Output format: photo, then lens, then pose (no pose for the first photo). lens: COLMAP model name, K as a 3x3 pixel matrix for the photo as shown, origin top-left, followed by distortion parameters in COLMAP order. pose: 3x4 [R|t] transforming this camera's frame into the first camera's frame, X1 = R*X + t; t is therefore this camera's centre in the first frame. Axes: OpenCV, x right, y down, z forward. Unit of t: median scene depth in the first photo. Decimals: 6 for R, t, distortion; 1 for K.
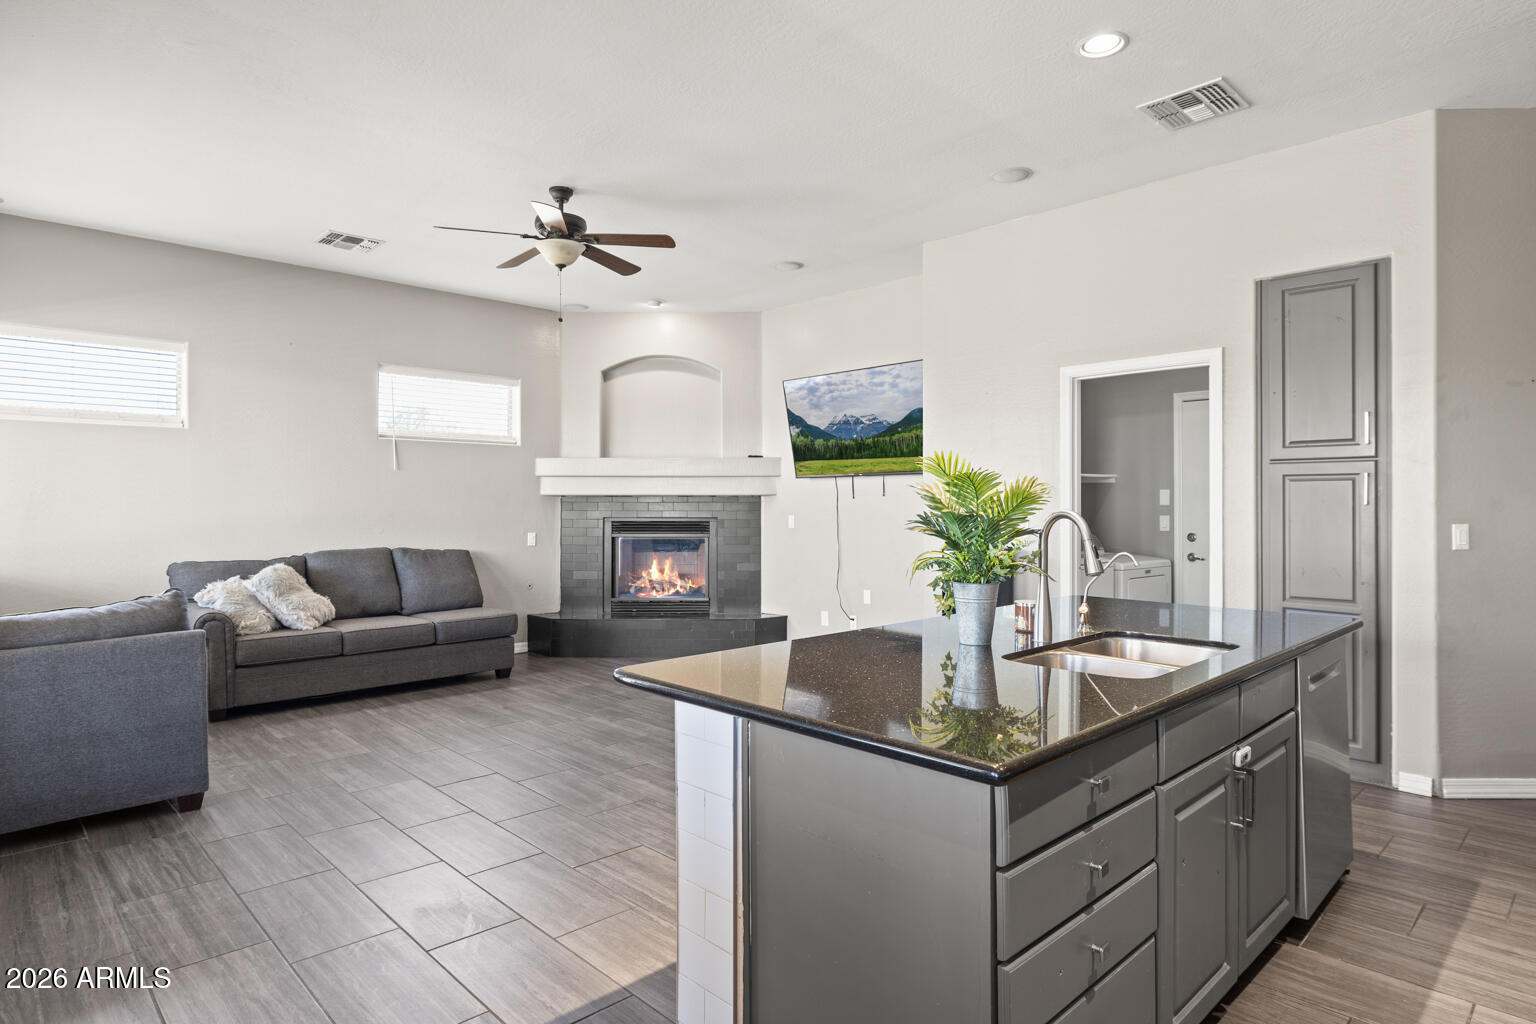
lens RADIAL K [[864.2, 0, 771.2], [0, 864.2, 502.3], [0, 0, 1]] dist [-0.003067, 0.000582]
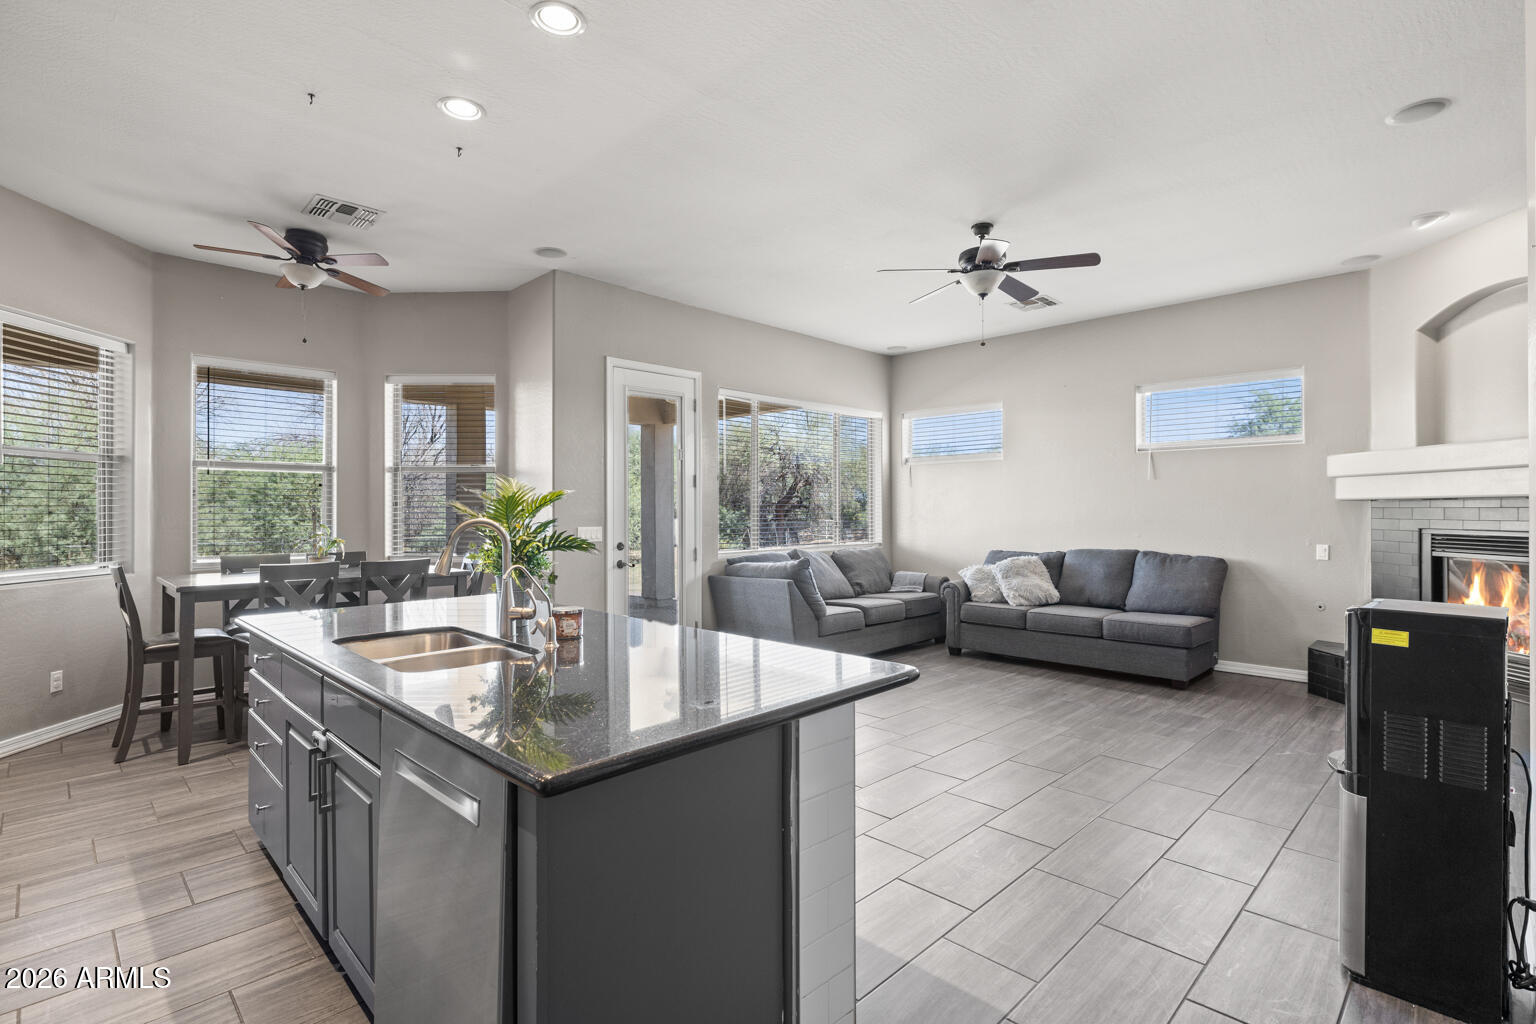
lens RADIAL K [[728.1, 0, 764.9], [0, 728.1, 506.0], [0, 0, 1]] dist [0.002478, 0.000123]
pose [[0.009990, -0.007226, -0.999924, 0.519547], [0.004616, 0.999964, -0.007181, 0.000518], [0.999939, -0.004544, 0.010023, 0.544919]]
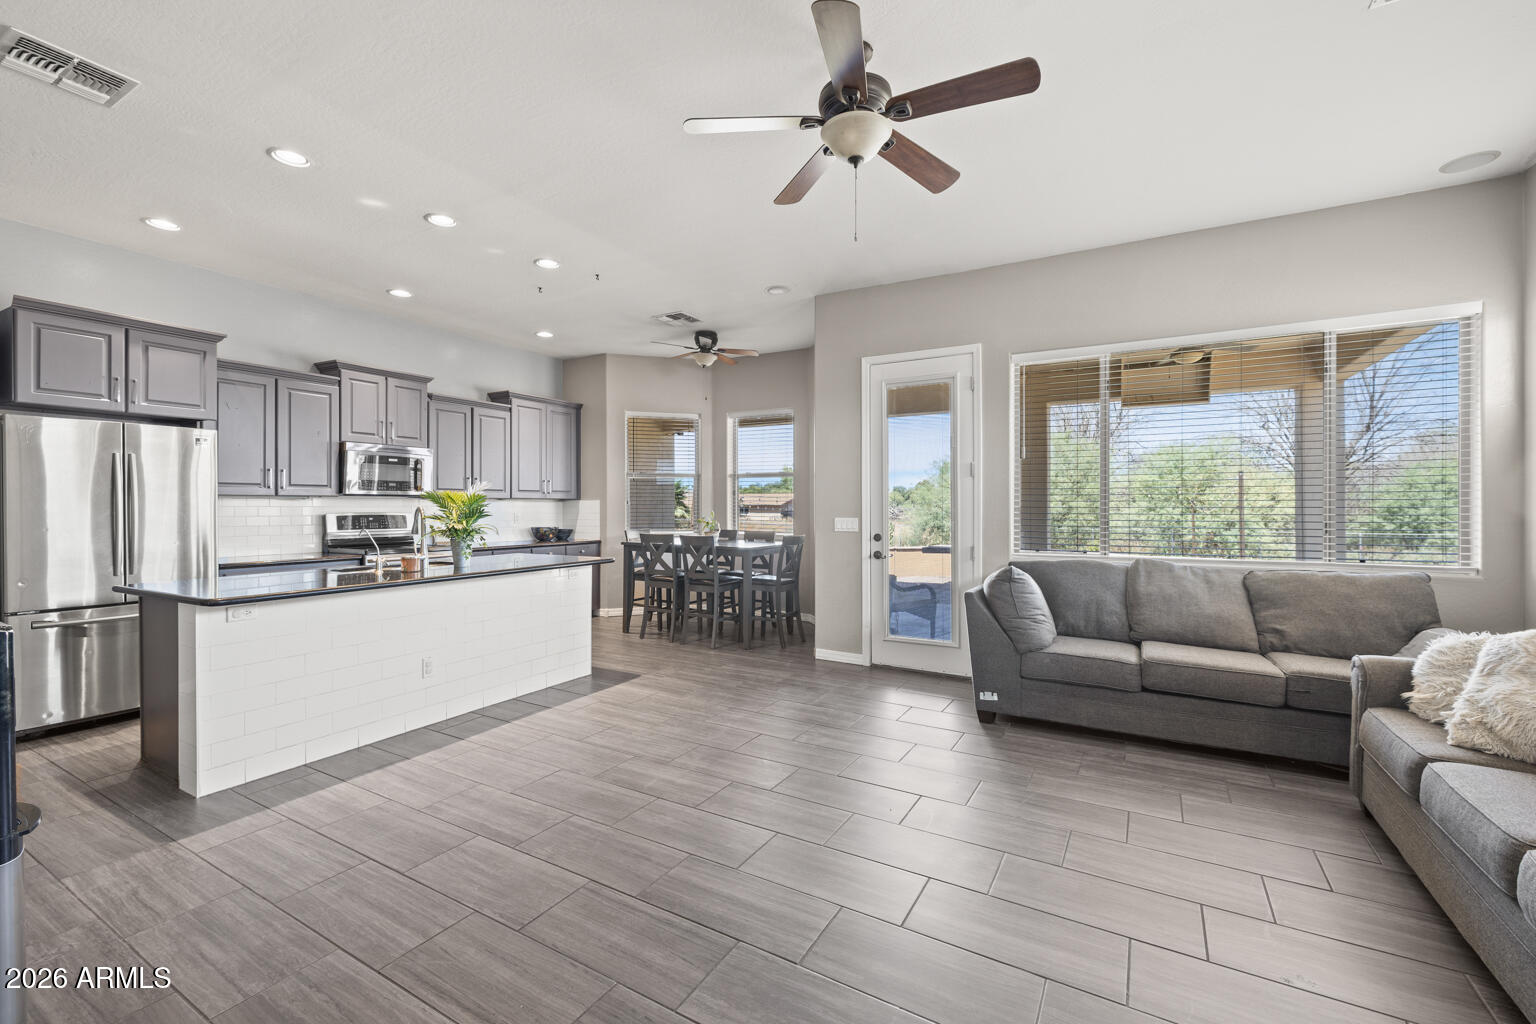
lens RADIAL K [[640.7, 0, 773.1], [0, 640.7, 509.5], [0, 0, 1]] dist [0.000059, -0.000105]
pose [[-0.959768, 0.000439, -0.280796, -0.027600], [-0.000712, 0.999992, 0.003996, 0.003882], [0.280795, 0.004035, -0.959759, 1.129878]]
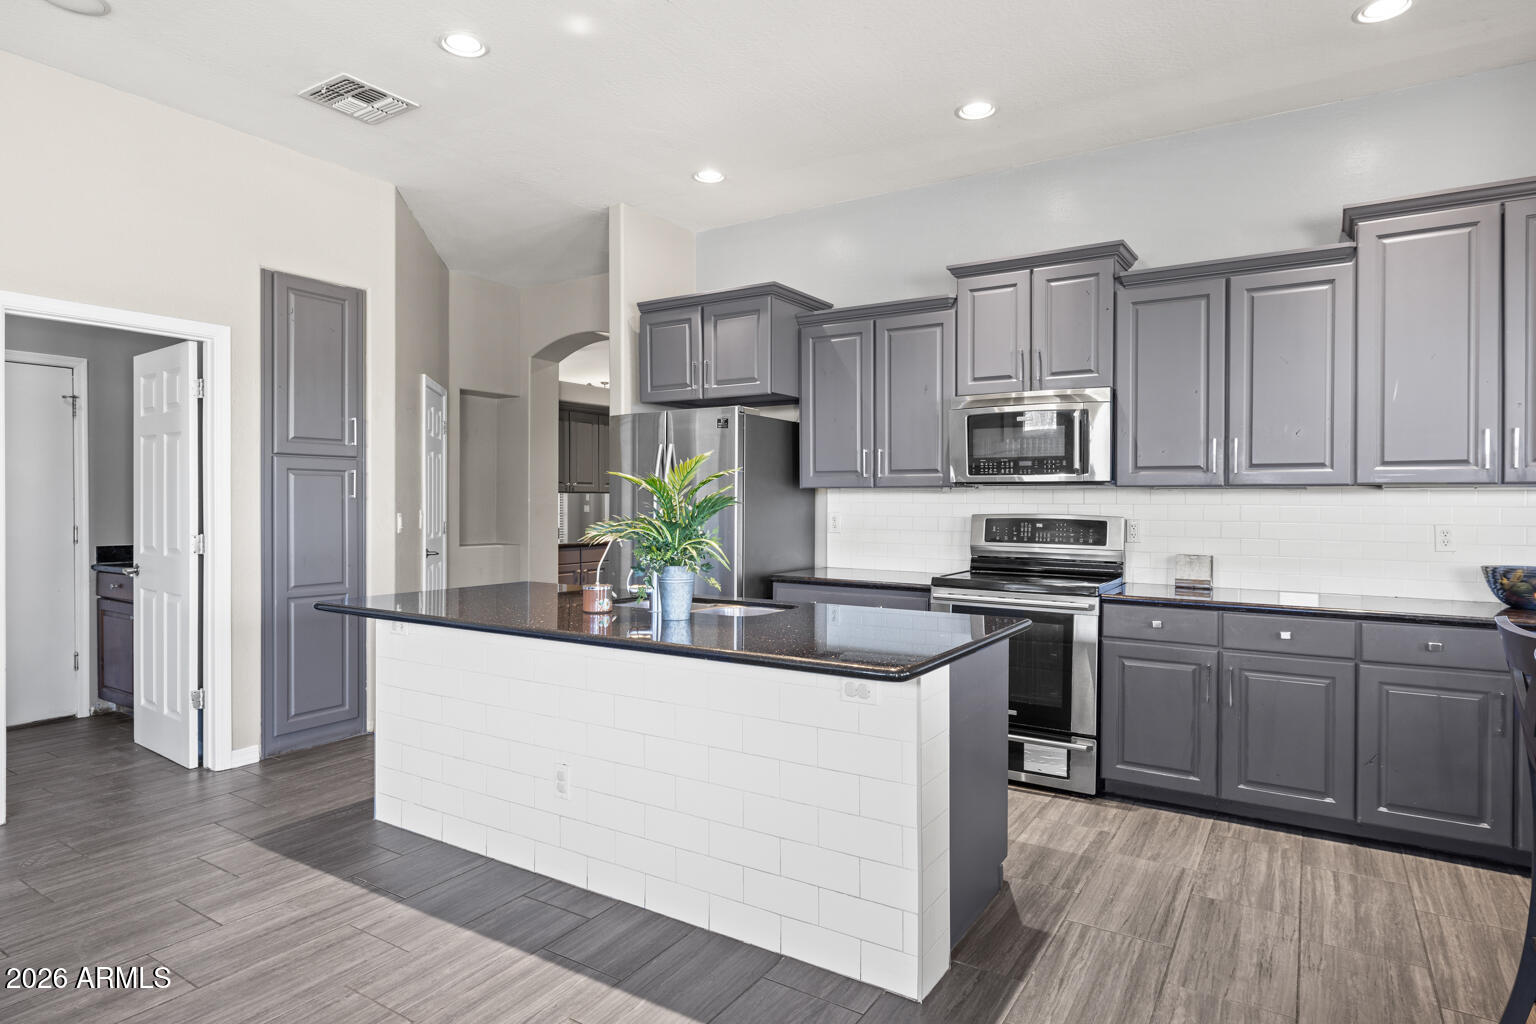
lens RADIAL K [[856.6, 0, 770.7], [0, 856.6, 508.4], [0, 0, 1]] dist [-0.002731, 0.000470]
pose [[-0.231559, -0.009636, 0.972773, -0.359597], [-0.006211, 0.999945, 0.008427, 0.003150], [-0.972801, -0.004091, -0.231606, 0.460685]]
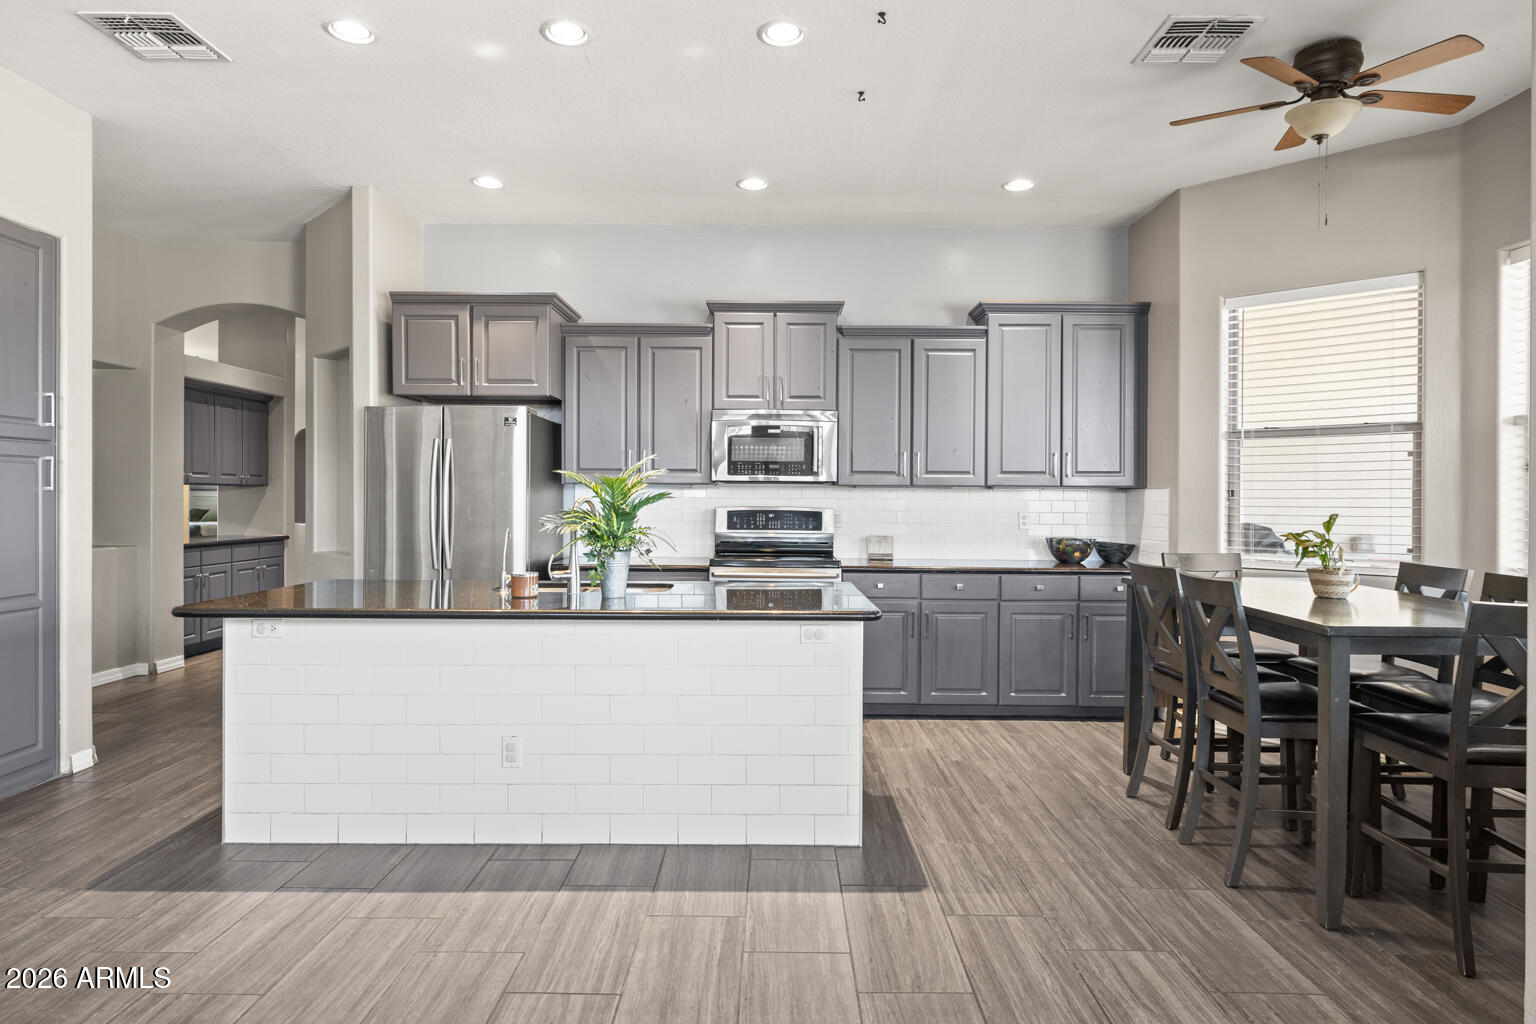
lens RADIAL K [[864.2, 0, 771.2], [0, 864.2, 502.3], [0, 0, 1]] dist [-0.003067, 0.000582]
pose [[-0.715728, -0.009375, 0.698316, -0.349799], [-0.008699, 0.999952, 0.004508, 0.003896], [-0.698325, -0.002848, -0.715776, 0.719877]]
